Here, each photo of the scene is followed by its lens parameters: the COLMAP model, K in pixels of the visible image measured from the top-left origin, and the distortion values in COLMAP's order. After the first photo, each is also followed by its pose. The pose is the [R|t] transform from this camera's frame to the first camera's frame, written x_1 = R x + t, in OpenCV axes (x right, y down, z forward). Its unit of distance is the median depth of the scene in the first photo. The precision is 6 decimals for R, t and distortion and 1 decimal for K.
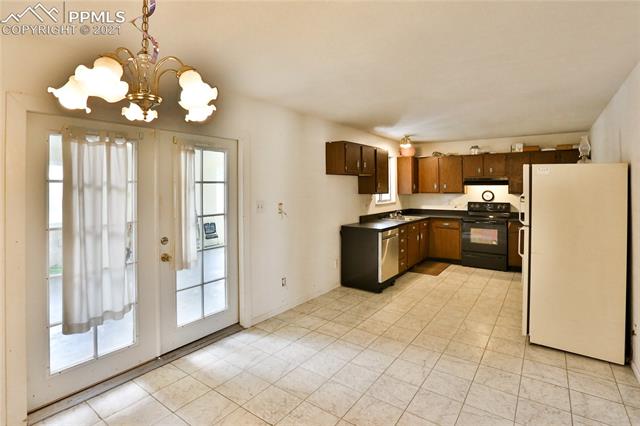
lens RADIAL K [[319.3, 0, 314.3], [0, 319.3, 188.1], [0, 0, 1]] dist [-0.039789, 0.000368]
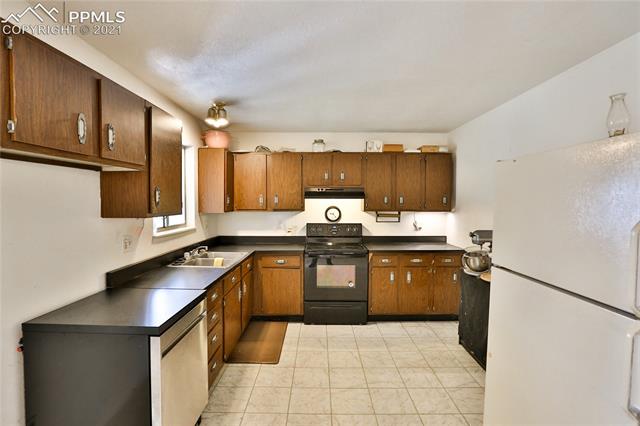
lens RADIAL K [[319.3, 0, 318.4], [0, 319.3, 202.8], [0, 0, 1]] dist [-0.039789, 0.000368]
pose [[0.806918, -0.001409, 0.590661, 0.107409], [0.000944, 0.999999, 0.001096, -0.000998], [-0.590662, -0.000327, 0.806919, 0.453464]]
